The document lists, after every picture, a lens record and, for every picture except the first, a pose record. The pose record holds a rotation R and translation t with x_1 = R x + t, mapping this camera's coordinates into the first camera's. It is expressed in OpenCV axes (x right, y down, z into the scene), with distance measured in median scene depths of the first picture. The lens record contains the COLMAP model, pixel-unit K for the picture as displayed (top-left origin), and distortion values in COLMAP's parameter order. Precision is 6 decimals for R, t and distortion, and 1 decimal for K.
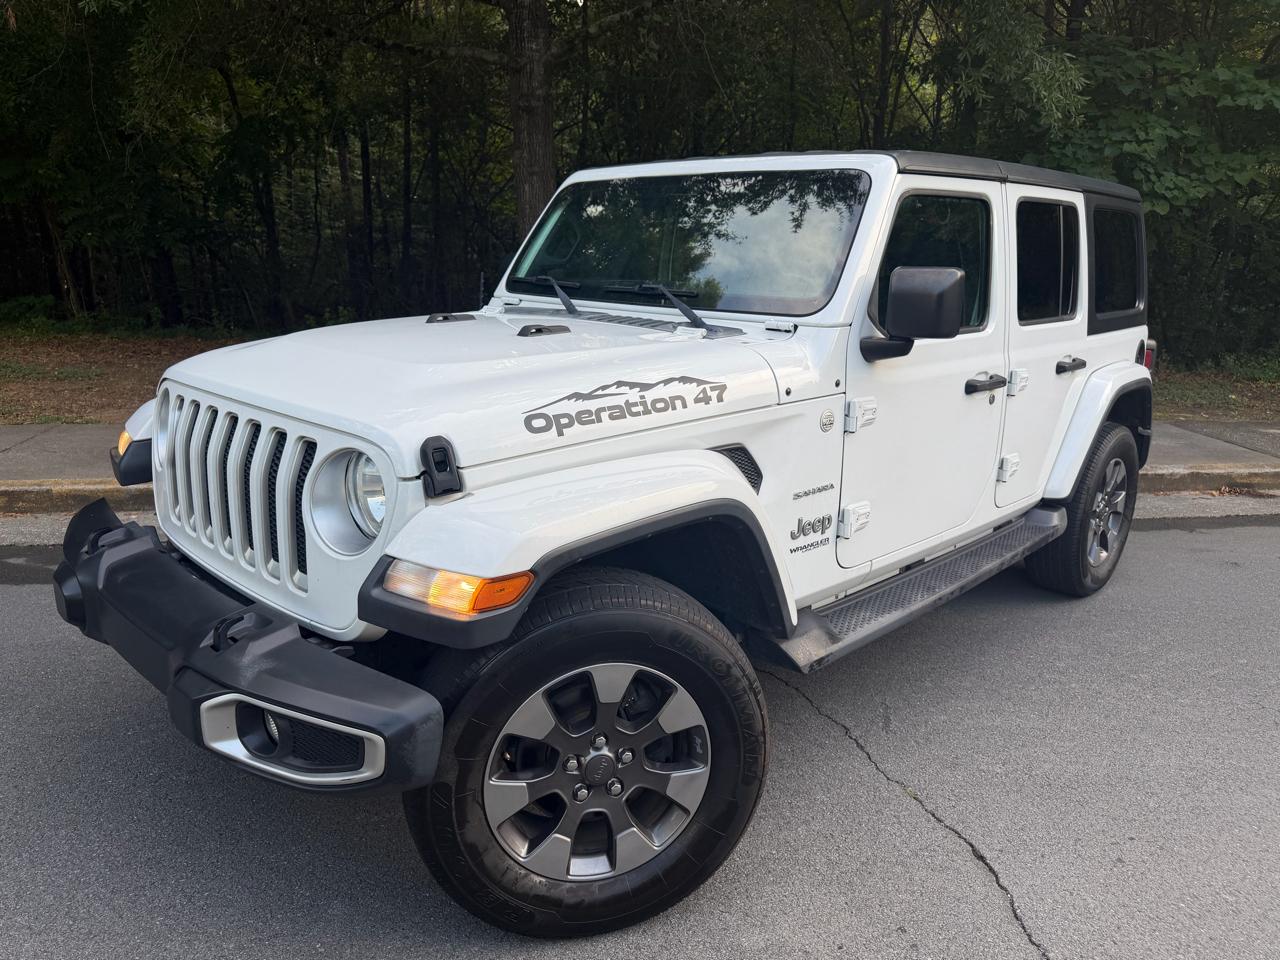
lens RADIAL K [[899.4, 0, 640.6], [0, 899.4, 480.6], [0, 0, 1]] dist [0.032245, -0.041092]
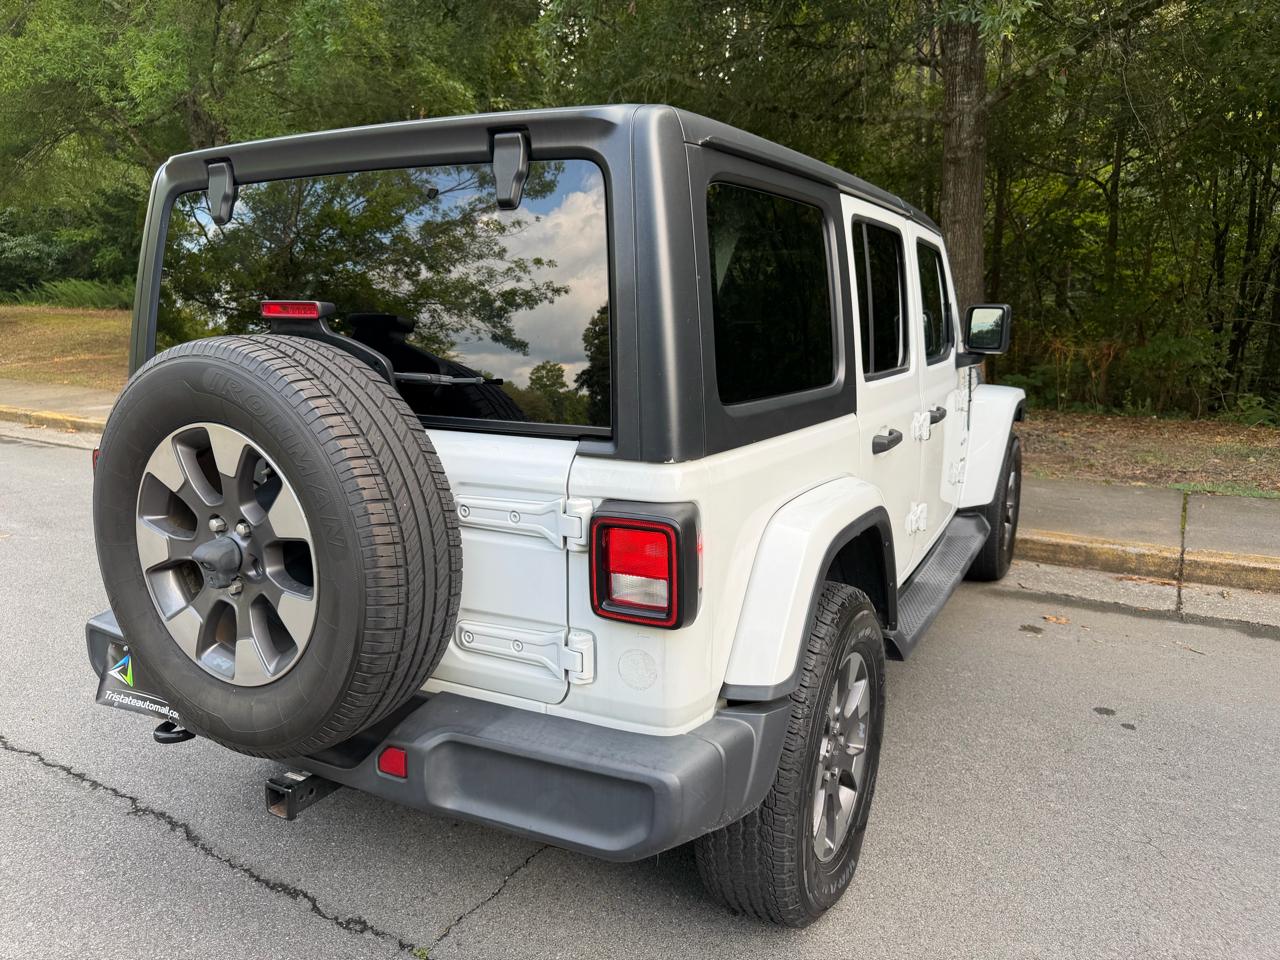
lens RADIAL K [[899.4, 0, 651.2], [0, 899.4, 483.9], [0, 0, 1]] dist [0.032245, -0.041092]
pose [[0.783332, 0.100674, -0.613397, 0.360649], [-0.131975, 0.991236, -0.005850, 0.000904], [0.607432, 0.085535, 0.789753, 0.026483]]
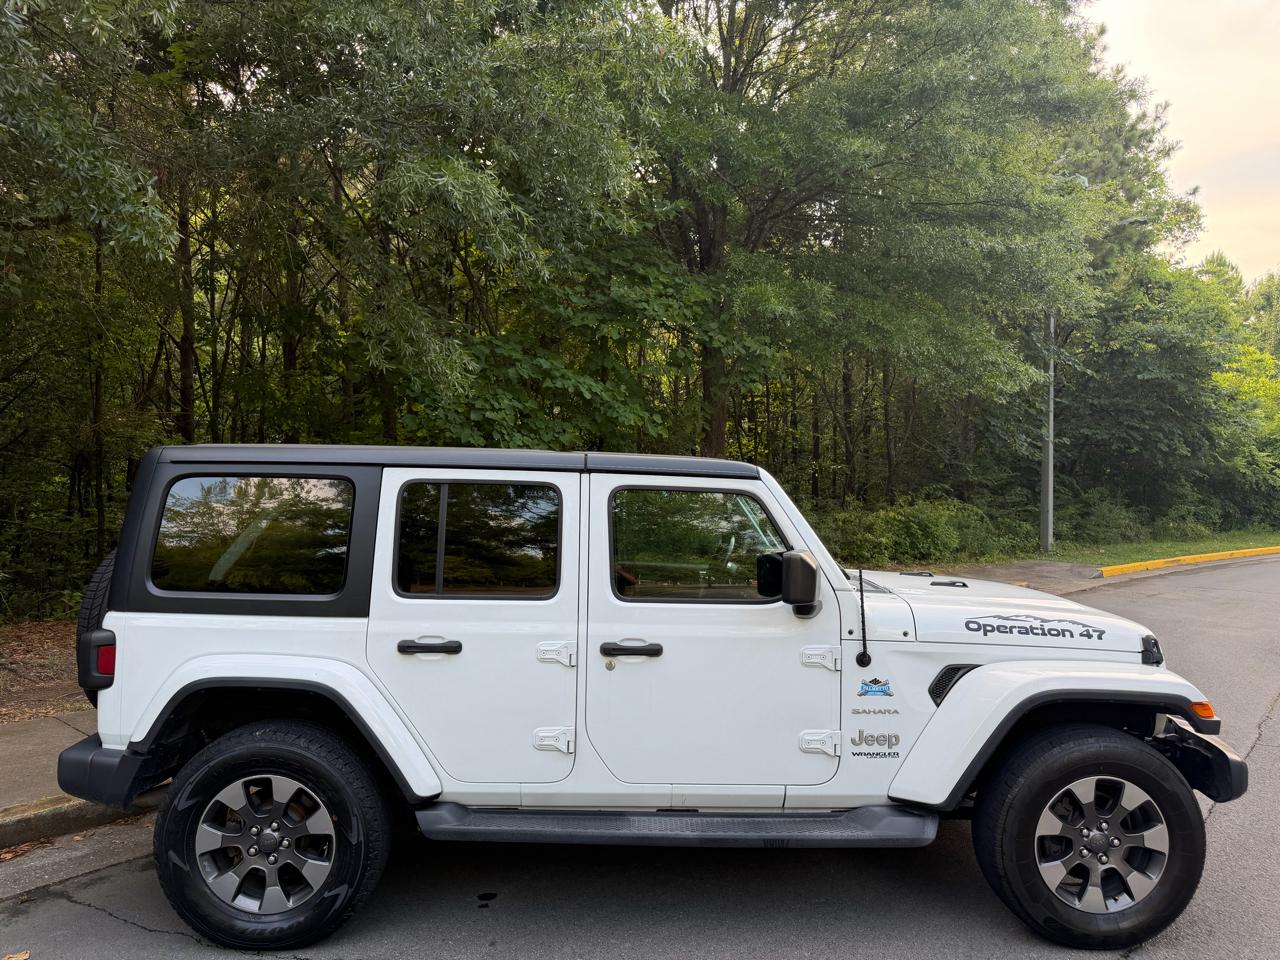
lens RADIAL K [[899.4, 0, 629.2], [0, 899.4, 484.6], [0, 0, 1]] dist [0.032245, -0.041092]
pose [[0.734361, -0.013987, 0.678615, -0.180266], [0.173968, 0.970270, -0.168260, -0.041989], [-0.656086, 0.241621, 0.714962, 0.031332]]
